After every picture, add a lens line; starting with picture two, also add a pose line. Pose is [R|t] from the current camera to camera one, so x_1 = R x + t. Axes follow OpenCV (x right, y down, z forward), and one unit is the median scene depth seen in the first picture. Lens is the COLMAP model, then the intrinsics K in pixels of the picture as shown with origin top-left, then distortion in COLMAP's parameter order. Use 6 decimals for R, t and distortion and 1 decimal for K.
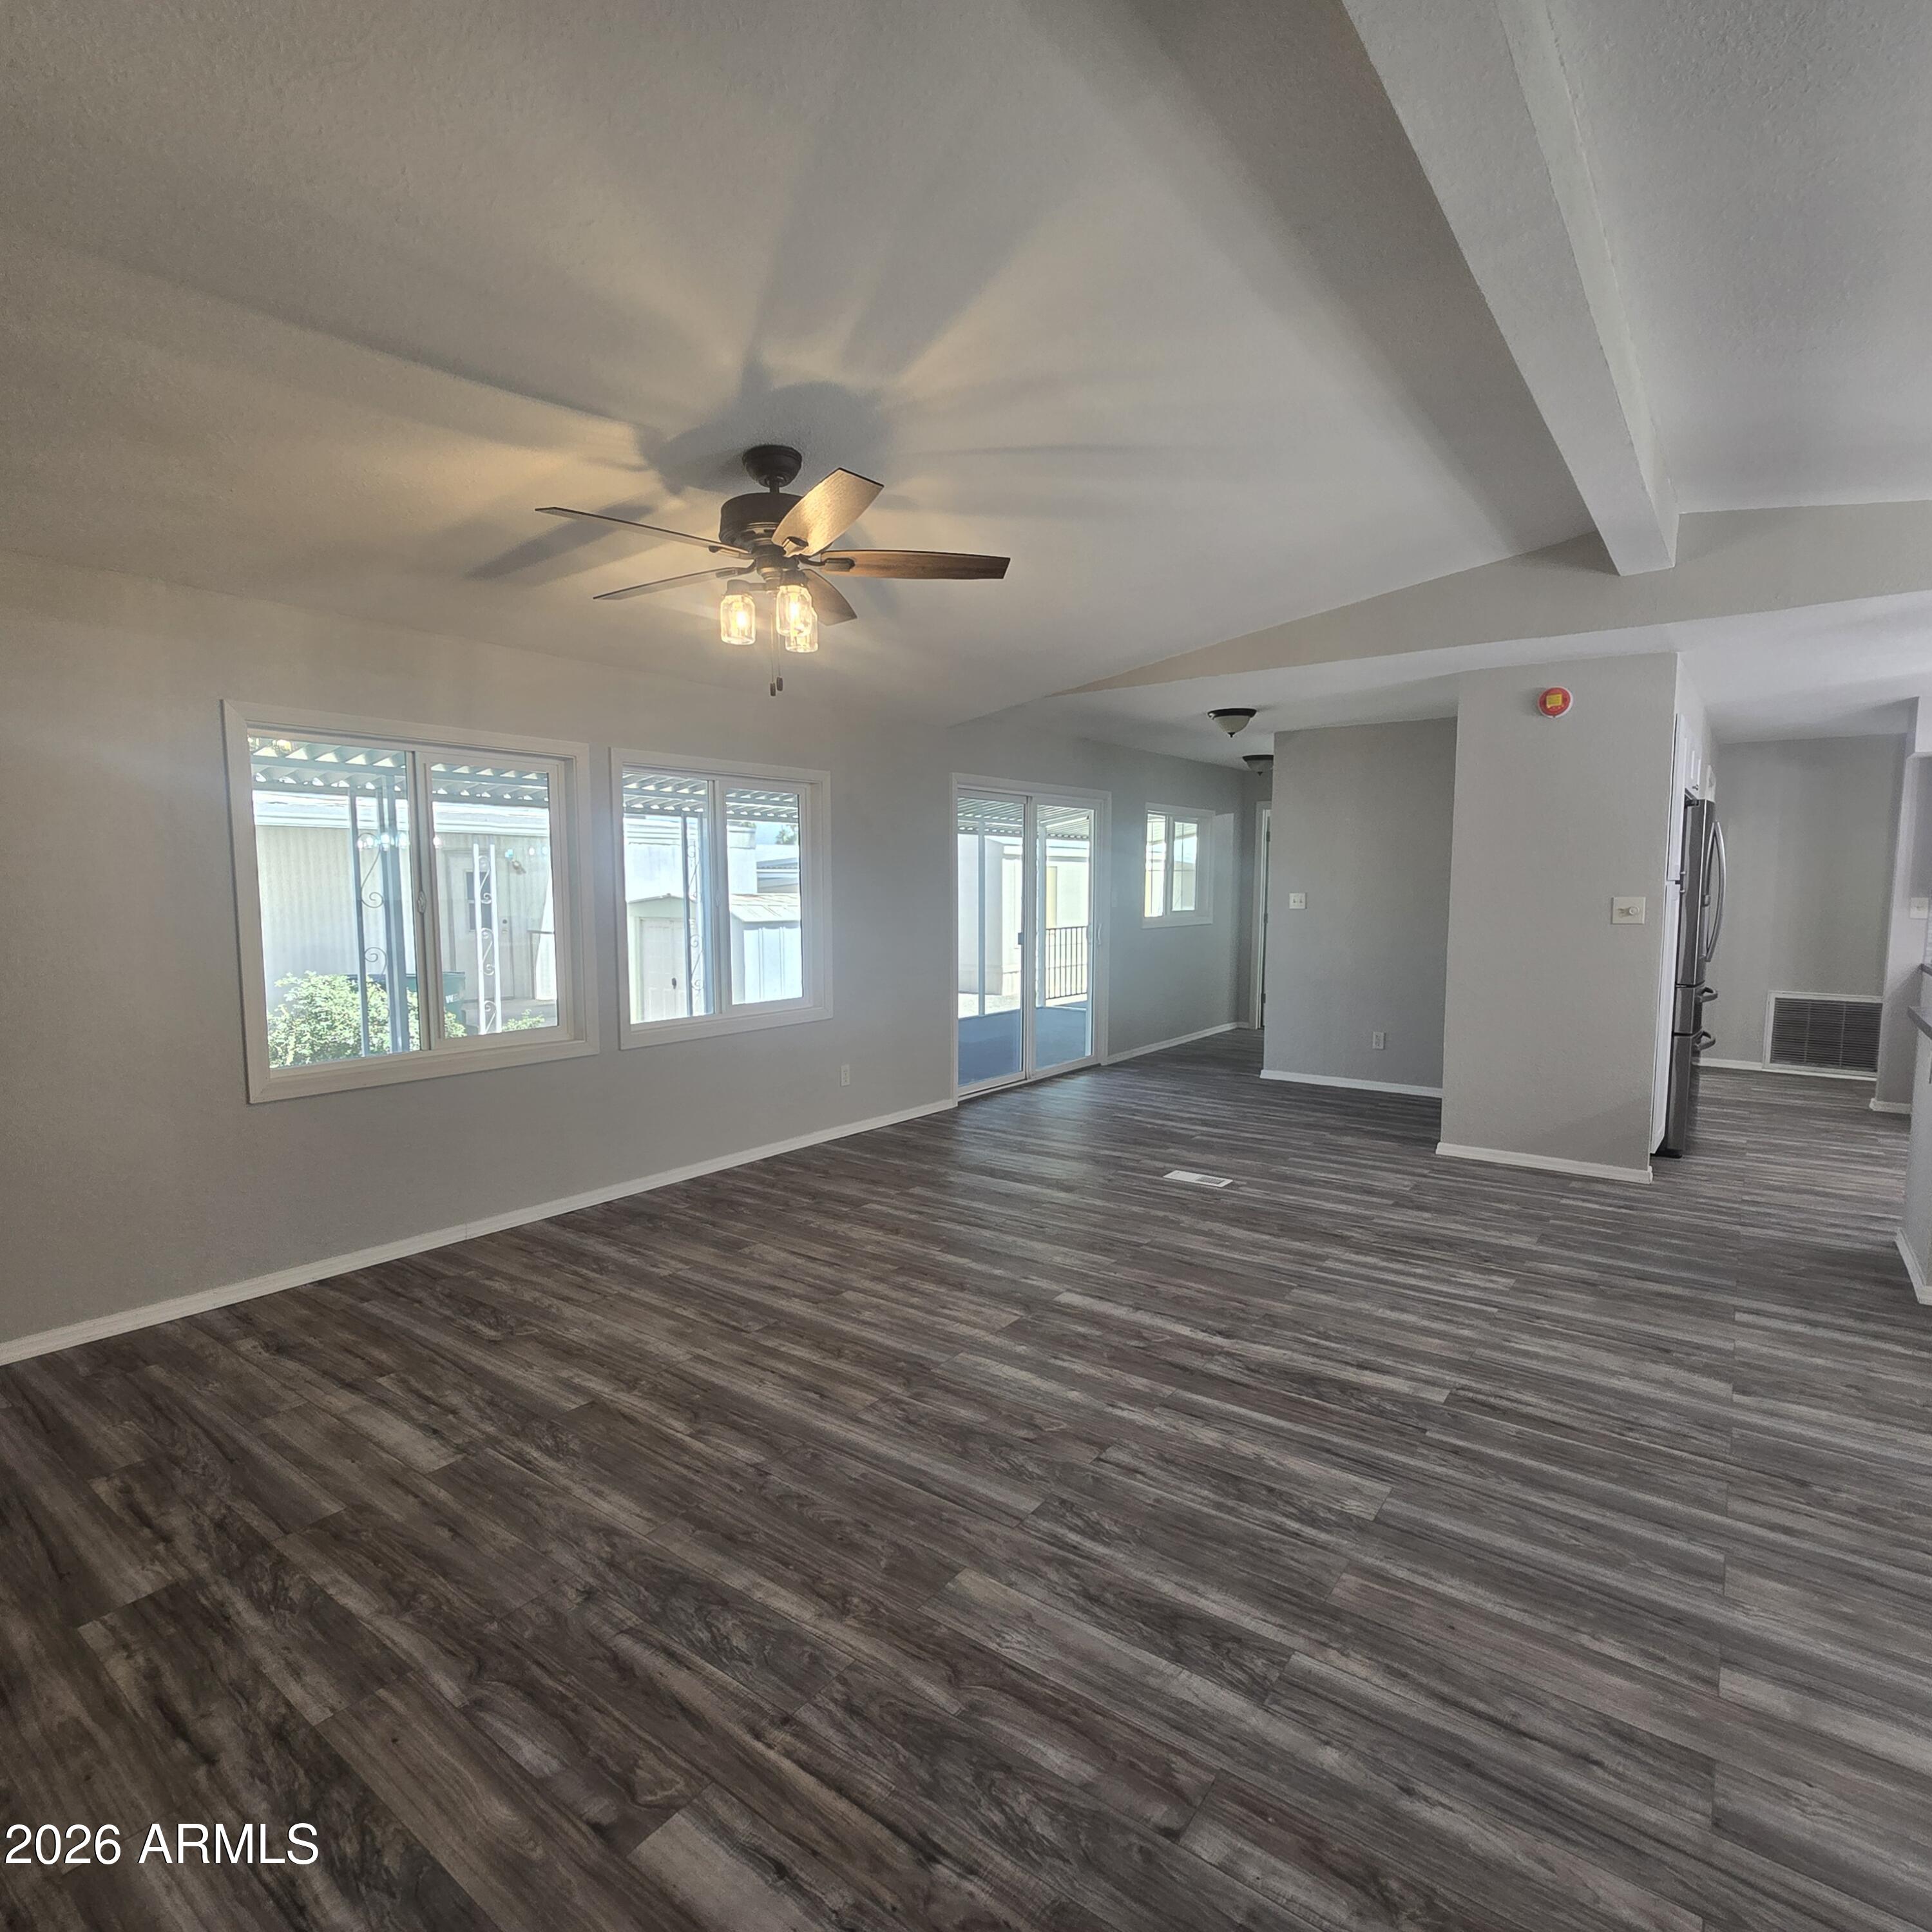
lens RADIAL K [[1057.6, 0, 979.5], [0, 1057.6, 966.3], [0, 0, 1]] dist [-0.002759, -0.000895]
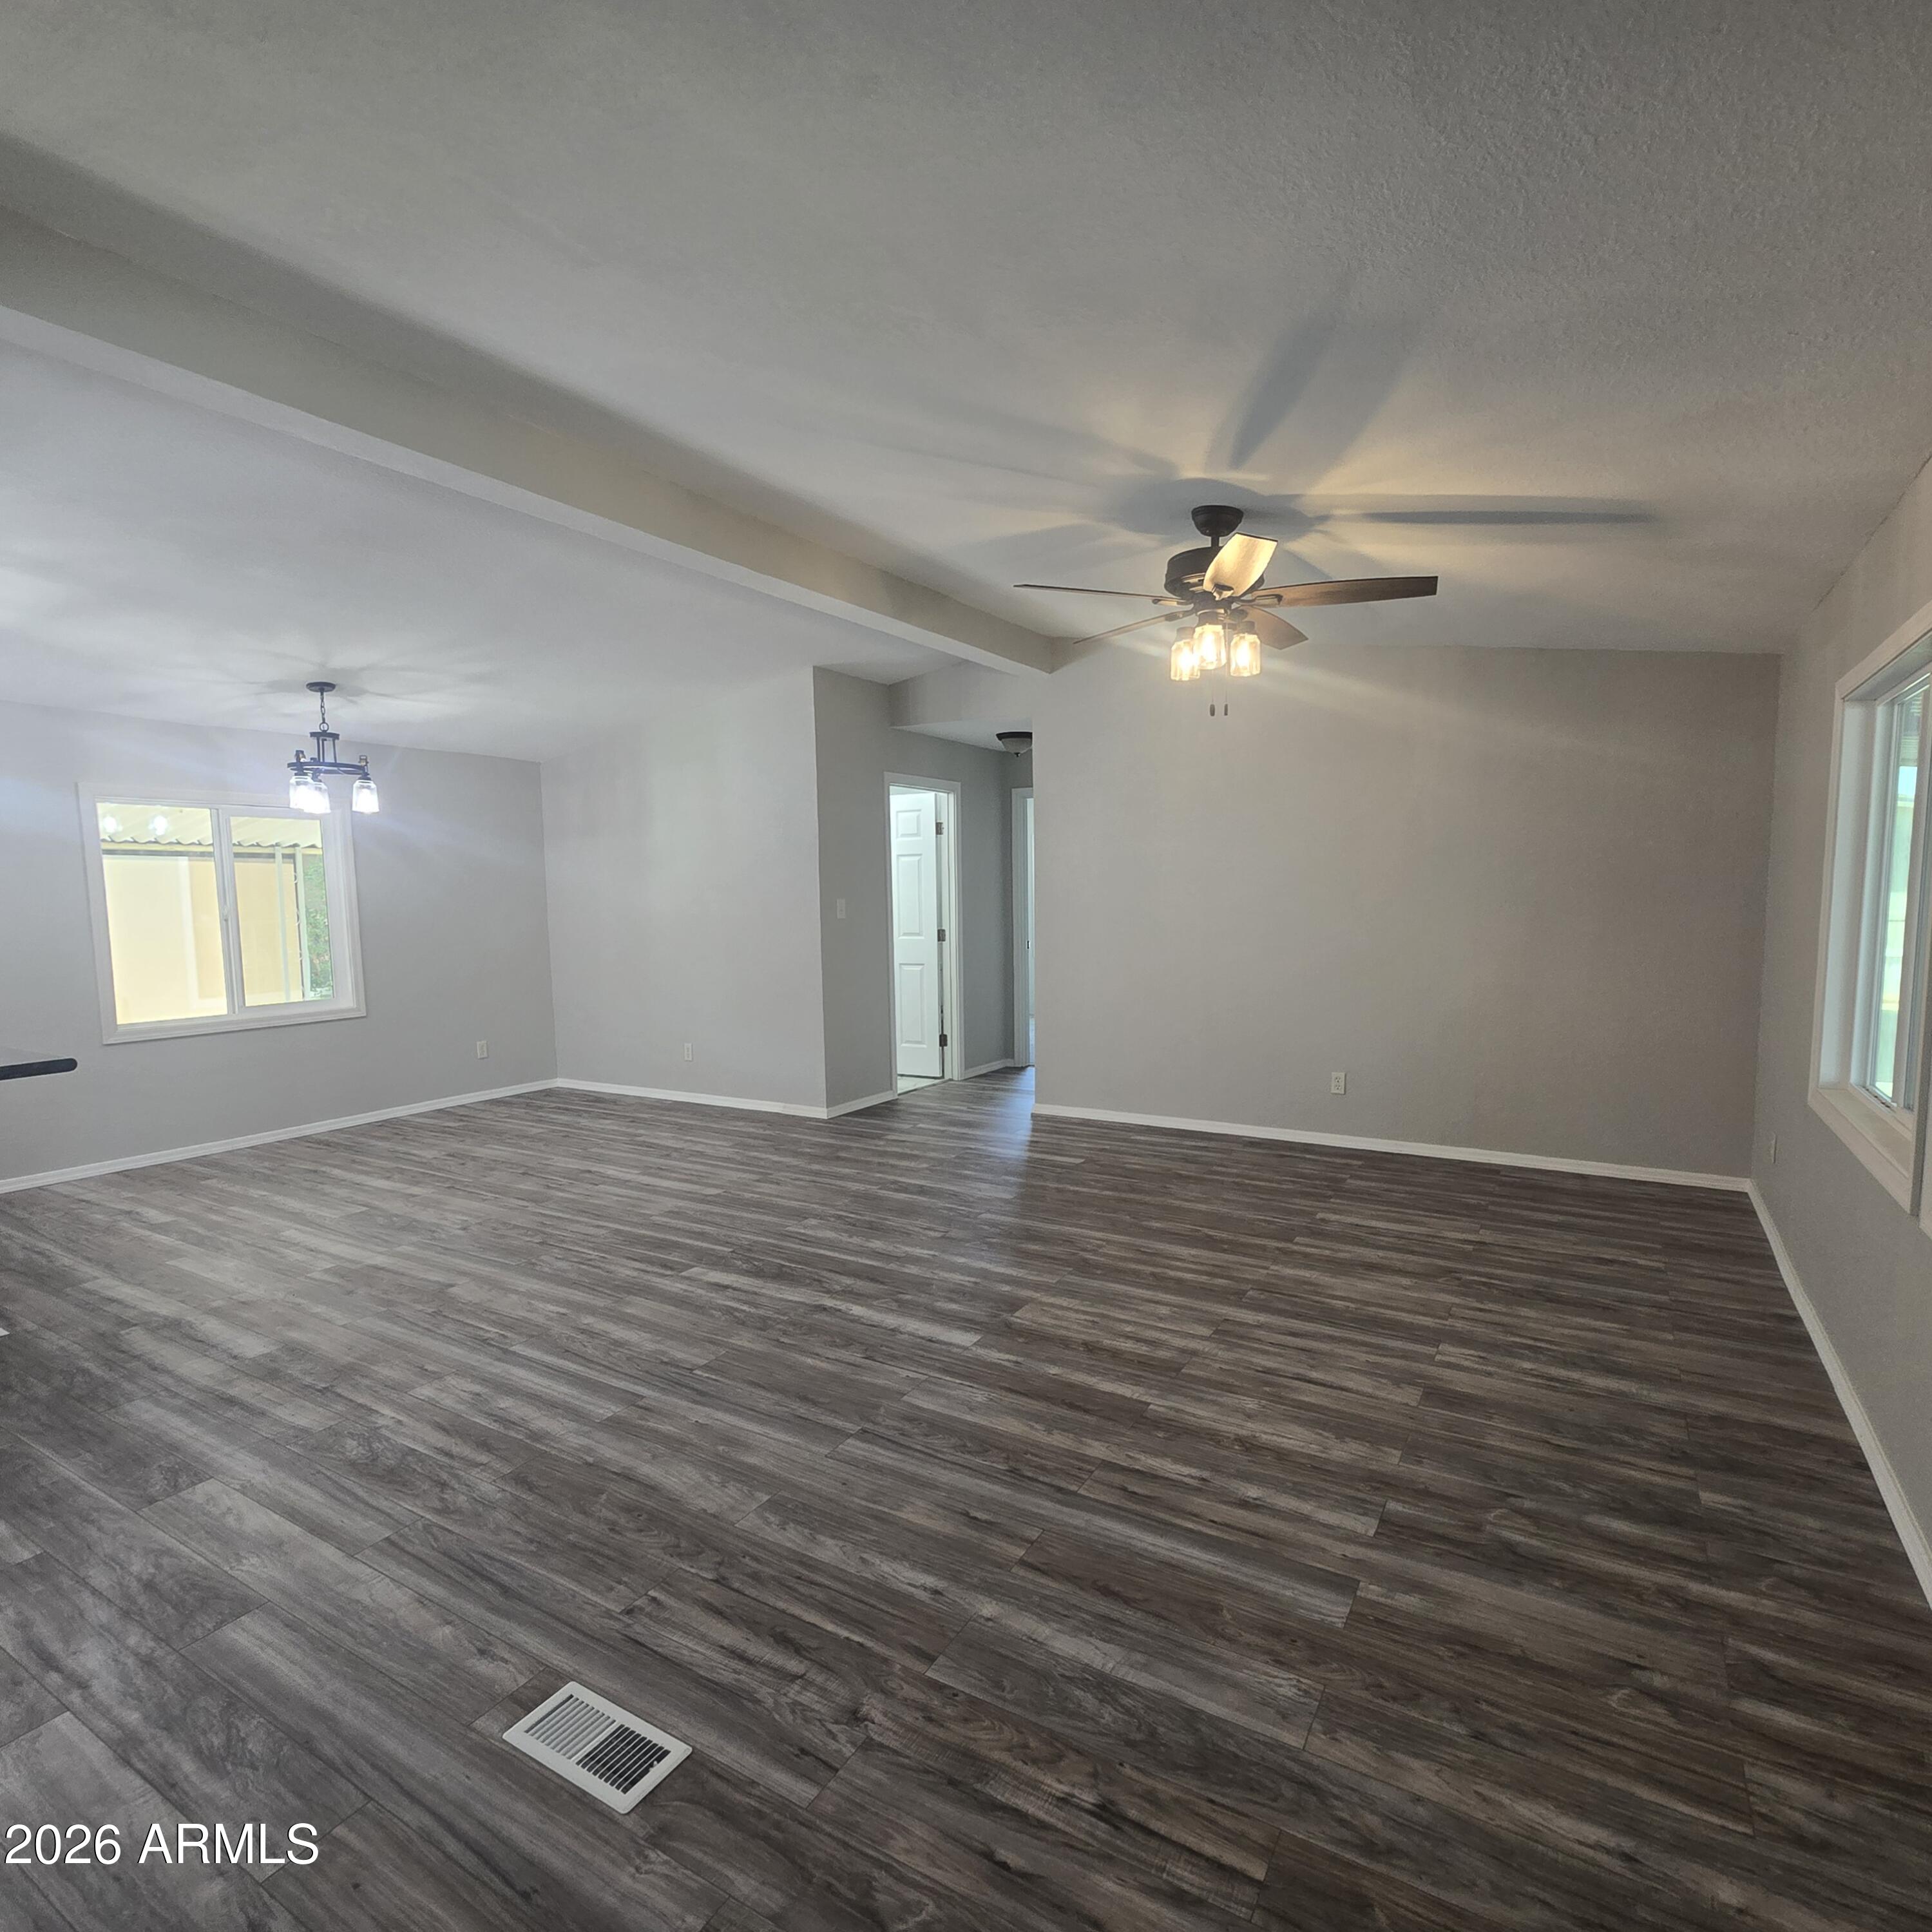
lens RADIAL K [[1057.6, 0, 979.0], [0, 1057.6, 990.0], [0, 0, 1]] dist [-0.002759, -0.000895]
pose [[-0.994853, 0.023499, -0.098562, 0.170057], [0.006641, 0.985765, 0.167998, -0.151720], [0.101106, 0.166479, -0.980848, 2.017020]]
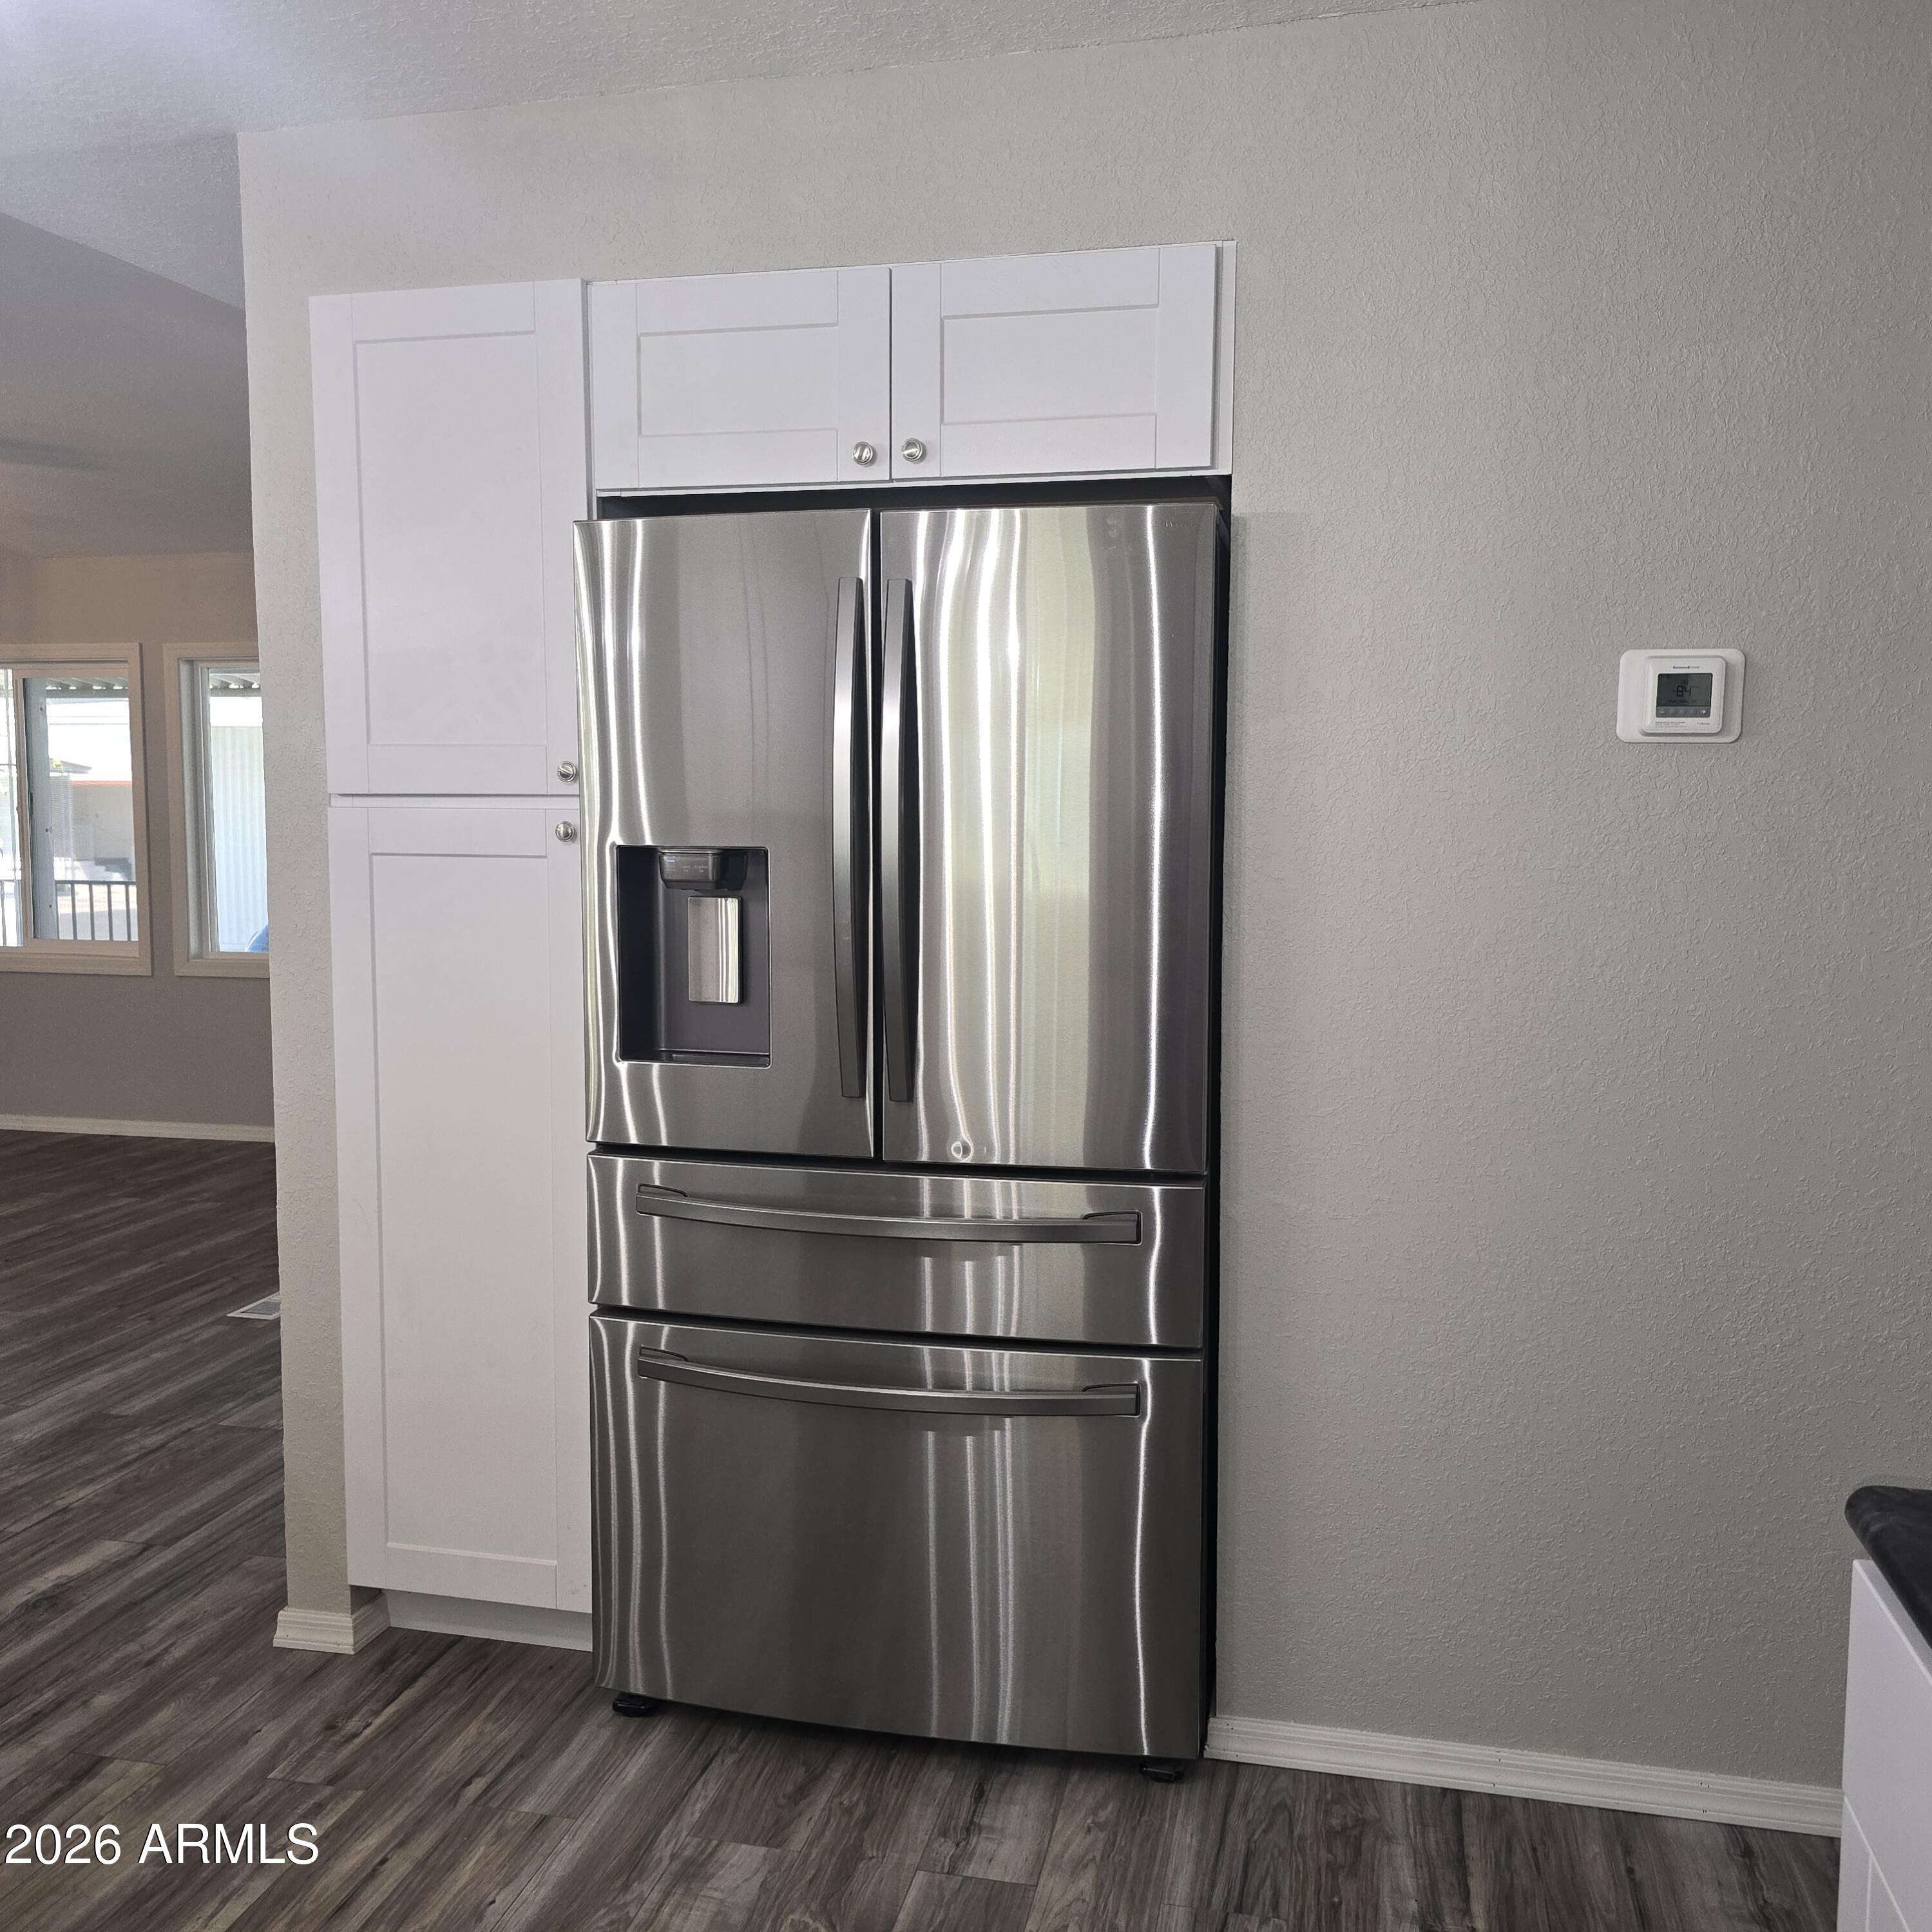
lens RADIAL K [[1721.9, 0, 971.2], [0, 1721.9, 960.3], [0, 0, 1]] dist [0.078268, -0.074627]
pose [[0.409850, 0.090440, -0.907658, 1.882986], [-0.072481, 0.995155, 0.066430, -0.121878], [0.909269, 0.038562, 0.414420, 1.446570]]
